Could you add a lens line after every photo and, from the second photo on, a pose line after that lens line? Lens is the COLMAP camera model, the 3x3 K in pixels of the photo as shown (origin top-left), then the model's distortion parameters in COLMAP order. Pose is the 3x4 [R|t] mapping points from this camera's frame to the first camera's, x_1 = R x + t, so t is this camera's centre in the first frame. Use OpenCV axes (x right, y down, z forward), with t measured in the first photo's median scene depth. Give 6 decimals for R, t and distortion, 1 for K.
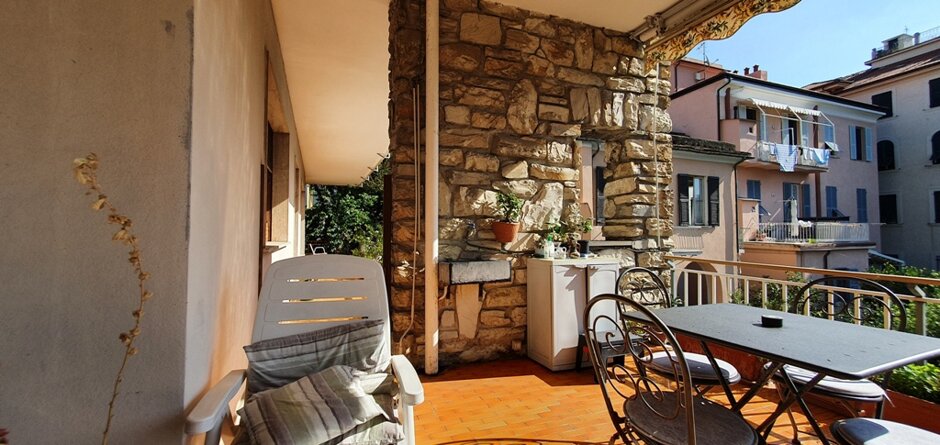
lens RADIAL K [[374.2, 0, 468.1], [0, 374.2, 220.3], [0, 0, 1]] dist [0.008717, -0.000129]
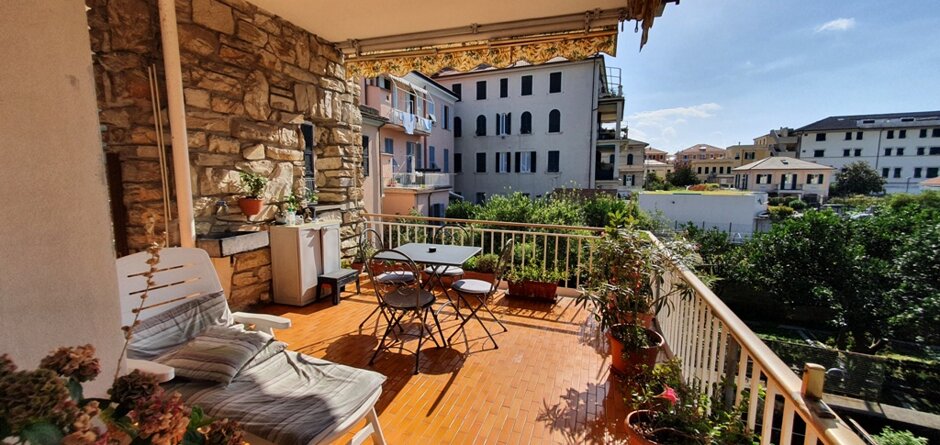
lens RADIAL K [[374.2, 0, 468.1], [0, 374.2, 220.3], [0, 0, 1]] dist [0.008717, -0.000129]
pose [[0.645761, -0.087870, 0.758466, -0.335939], [-0.028582, 0.989878, 0.139015, -0.101688], [-0.763004, -0.111449, 0.636713, -0.261500]]
